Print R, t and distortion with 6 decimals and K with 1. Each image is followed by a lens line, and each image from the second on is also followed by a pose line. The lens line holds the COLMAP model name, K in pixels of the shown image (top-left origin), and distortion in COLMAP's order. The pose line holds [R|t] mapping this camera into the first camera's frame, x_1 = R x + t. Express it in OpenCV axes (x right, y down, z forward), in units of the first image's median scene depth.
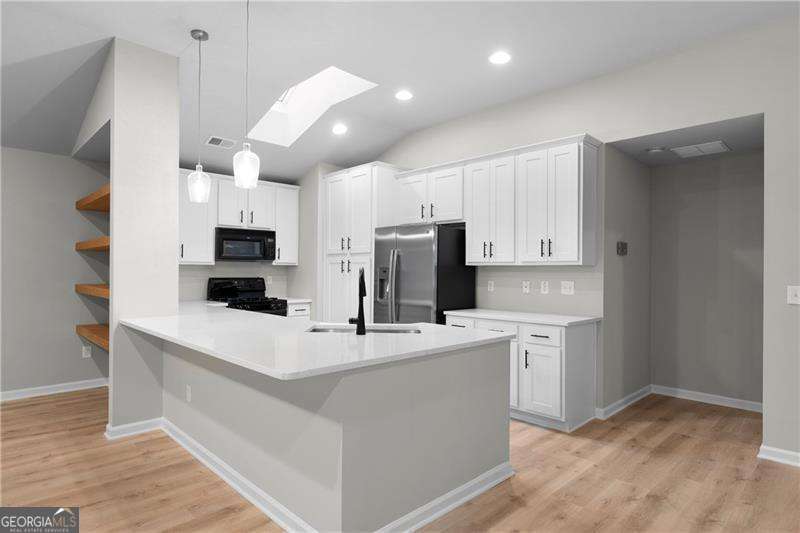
lens RADIAL K [[449.1, 0, 400.0], [0, 449.1, 266.5], [0, 0, 1]] dist [0.000697, 0.000195]
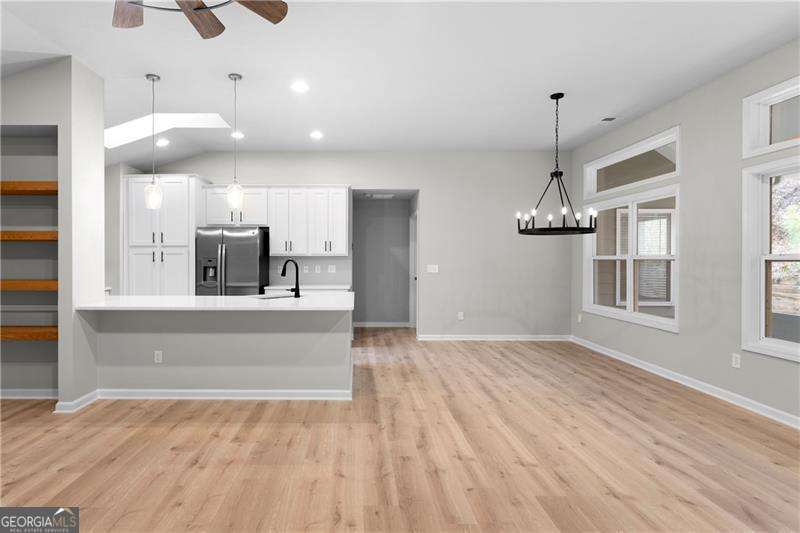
lens RADIAL K [[423.3, 0, 353.9], [0, 423.3, 261.3], [0, 0, 1]] dist [0.002332, 0.001072]
pose [[0.700455, -0.013005, 0.713578, -0.658965], [-0.001186, 0.999811, 0.019386, -0.012782], [-0.713695, -0.014425, 0.700308, -0.182207]]
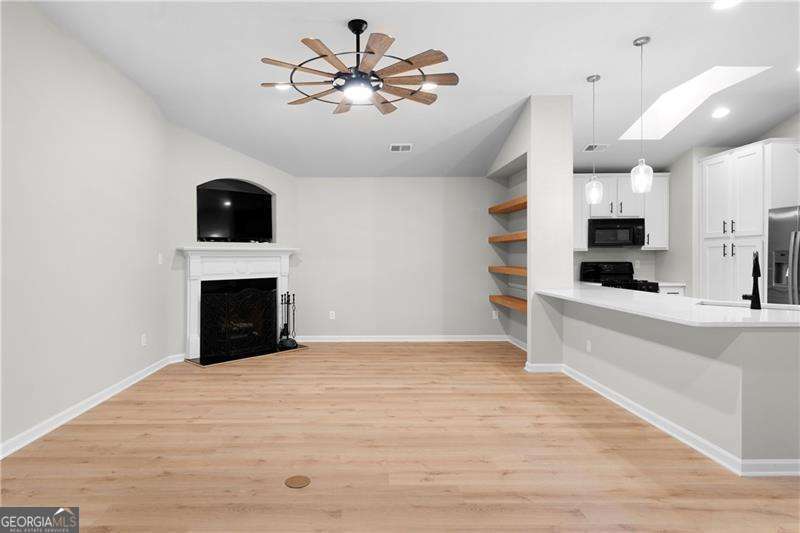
lens RADIAL K [[462.4, 0, 359.5], [0, 462.4, 258.5], [0, 0, 1]] dist [0.000907, -0.001586]
pose [[0.714372, -0.005913, -0.699741, 0.010615], [0.015687, 0.999848, 0.007566, -0.002750], [0.699591, -0.016381, 0.714356, -0.334060]]
